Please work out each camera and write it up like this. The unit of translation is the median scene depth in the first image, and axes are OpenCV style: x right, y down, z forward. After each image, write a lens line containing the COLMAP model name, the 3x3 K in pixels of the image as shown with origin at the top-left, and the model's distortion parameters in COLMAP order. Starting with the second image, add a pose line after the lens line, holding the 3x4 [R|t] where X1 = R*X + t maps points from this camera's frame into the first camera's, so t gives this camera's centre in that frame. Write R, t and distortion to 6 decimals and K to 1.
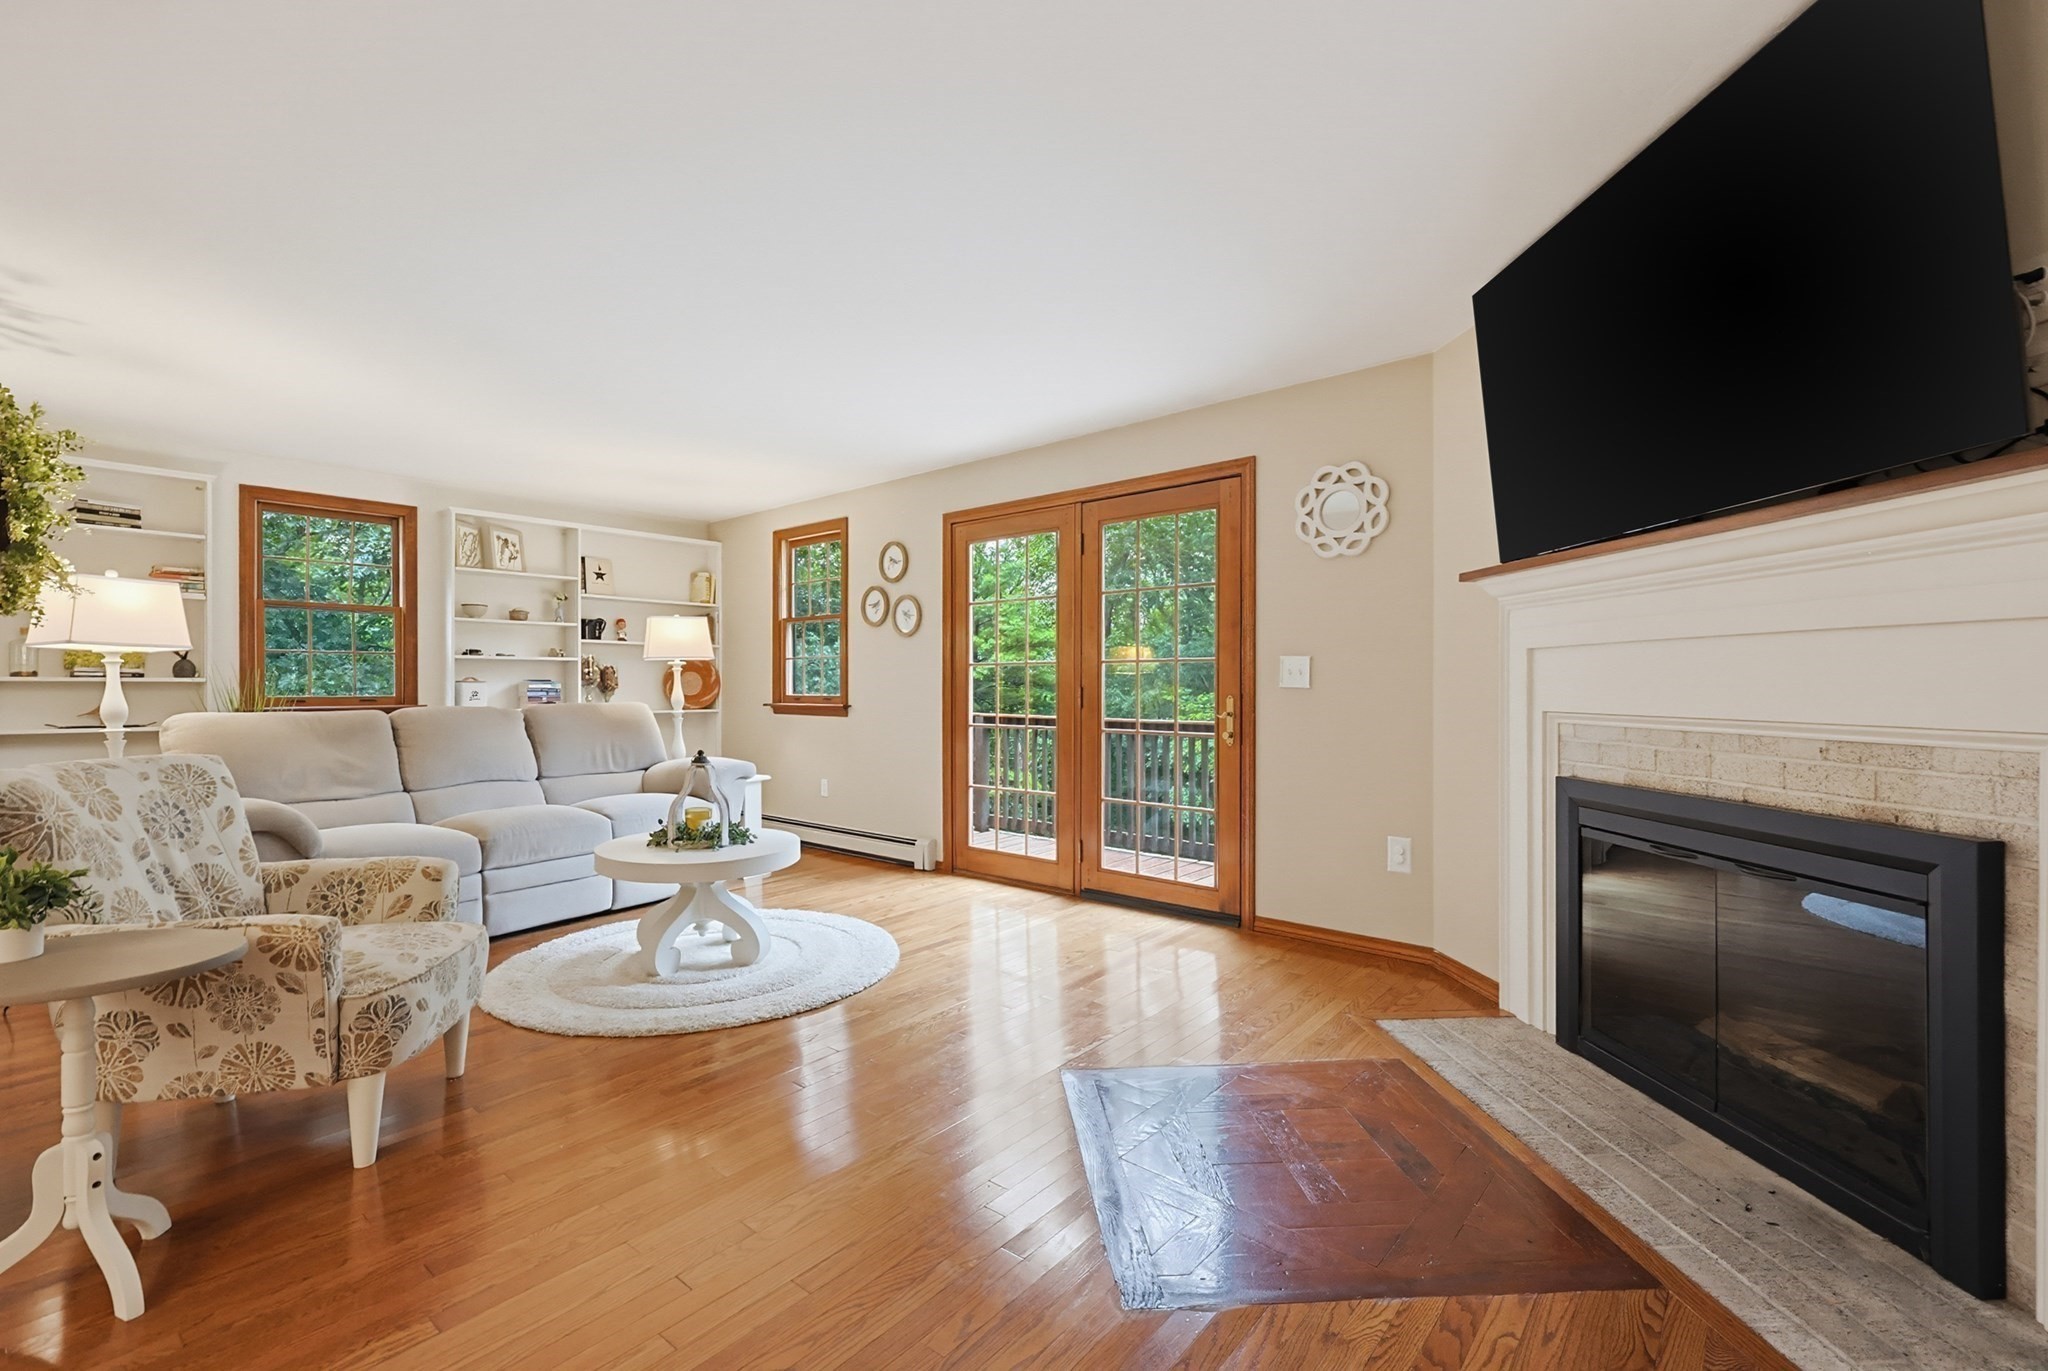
lens RADIAL K [[889.0, 0, 1024.0], [0, 889.0, 697.1], [0, 0, 1]] dist [-0.001447, -0.000603]
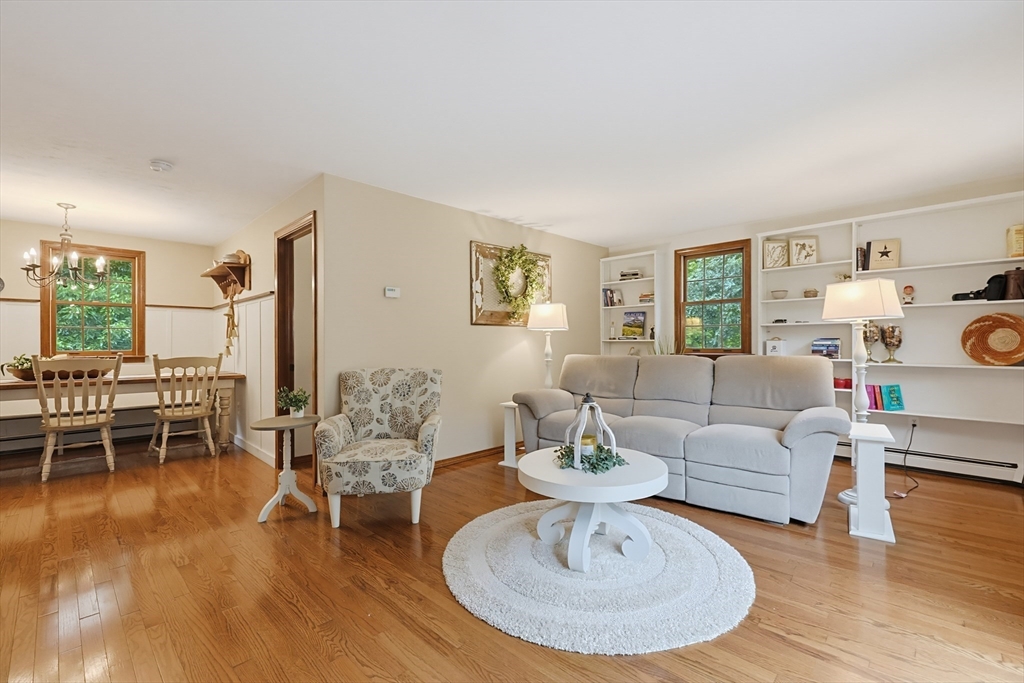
lens RADIAL K [[444.5, 0, 514.6], [0, 444.5, 339.8], [0, 0, 1]] dist [-0.001447, -0.000603]
pose [[-0.066718, -0.007679, -0.997742, 0.284359], [-0.010278, 0.999923, -0.007009, -0.011127], [0.997719, 0.009787, -0.066791, 0.854816]]
